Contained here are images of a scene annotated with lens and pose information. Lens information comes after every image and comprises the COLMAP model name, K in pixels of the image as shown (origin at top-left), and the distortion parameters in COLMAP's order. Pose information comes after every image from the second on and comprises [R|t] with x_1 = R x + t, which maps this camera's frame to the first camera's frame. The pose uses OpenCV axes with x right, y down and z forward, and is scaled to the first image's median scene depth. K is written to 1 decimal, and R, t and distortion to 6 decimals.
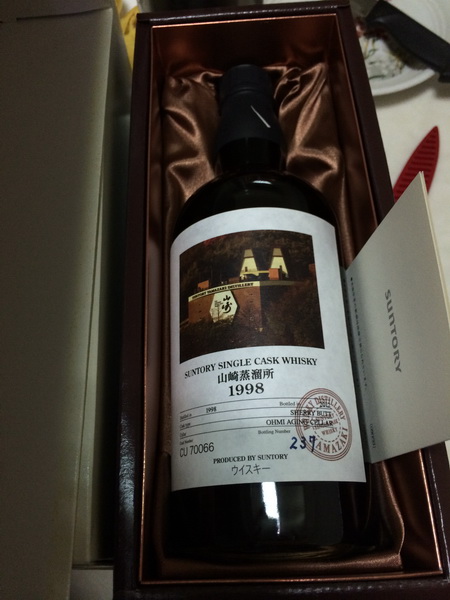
lens RADIAL K [[528.7, 0, 228.8], [0, 528.7, 301.3], [0, 0, 1]] dist [0.041233, -0.042411]
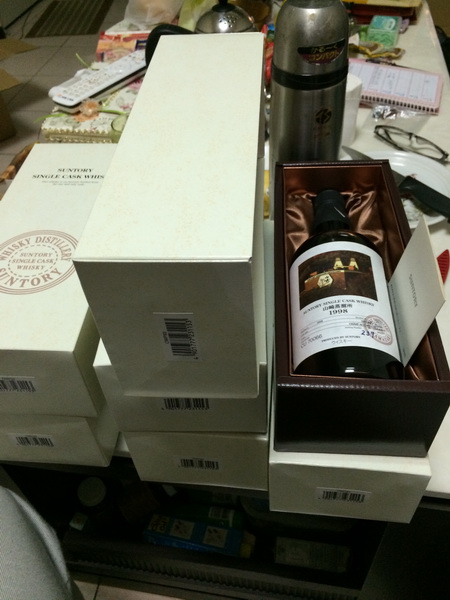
lens RADIAL K [[528.7, 0, 222.5], [0, 528.7, 300.2], [0, 0, 1]] dist [0.041233, -0.042411]
pose [[0.993919, 0.065960, -0.088167, -0.203549], [-0.091415, 0.940662, -0.326800, 0.728338], [0.061379, 0.332873, 0.940972, -0.825420]]
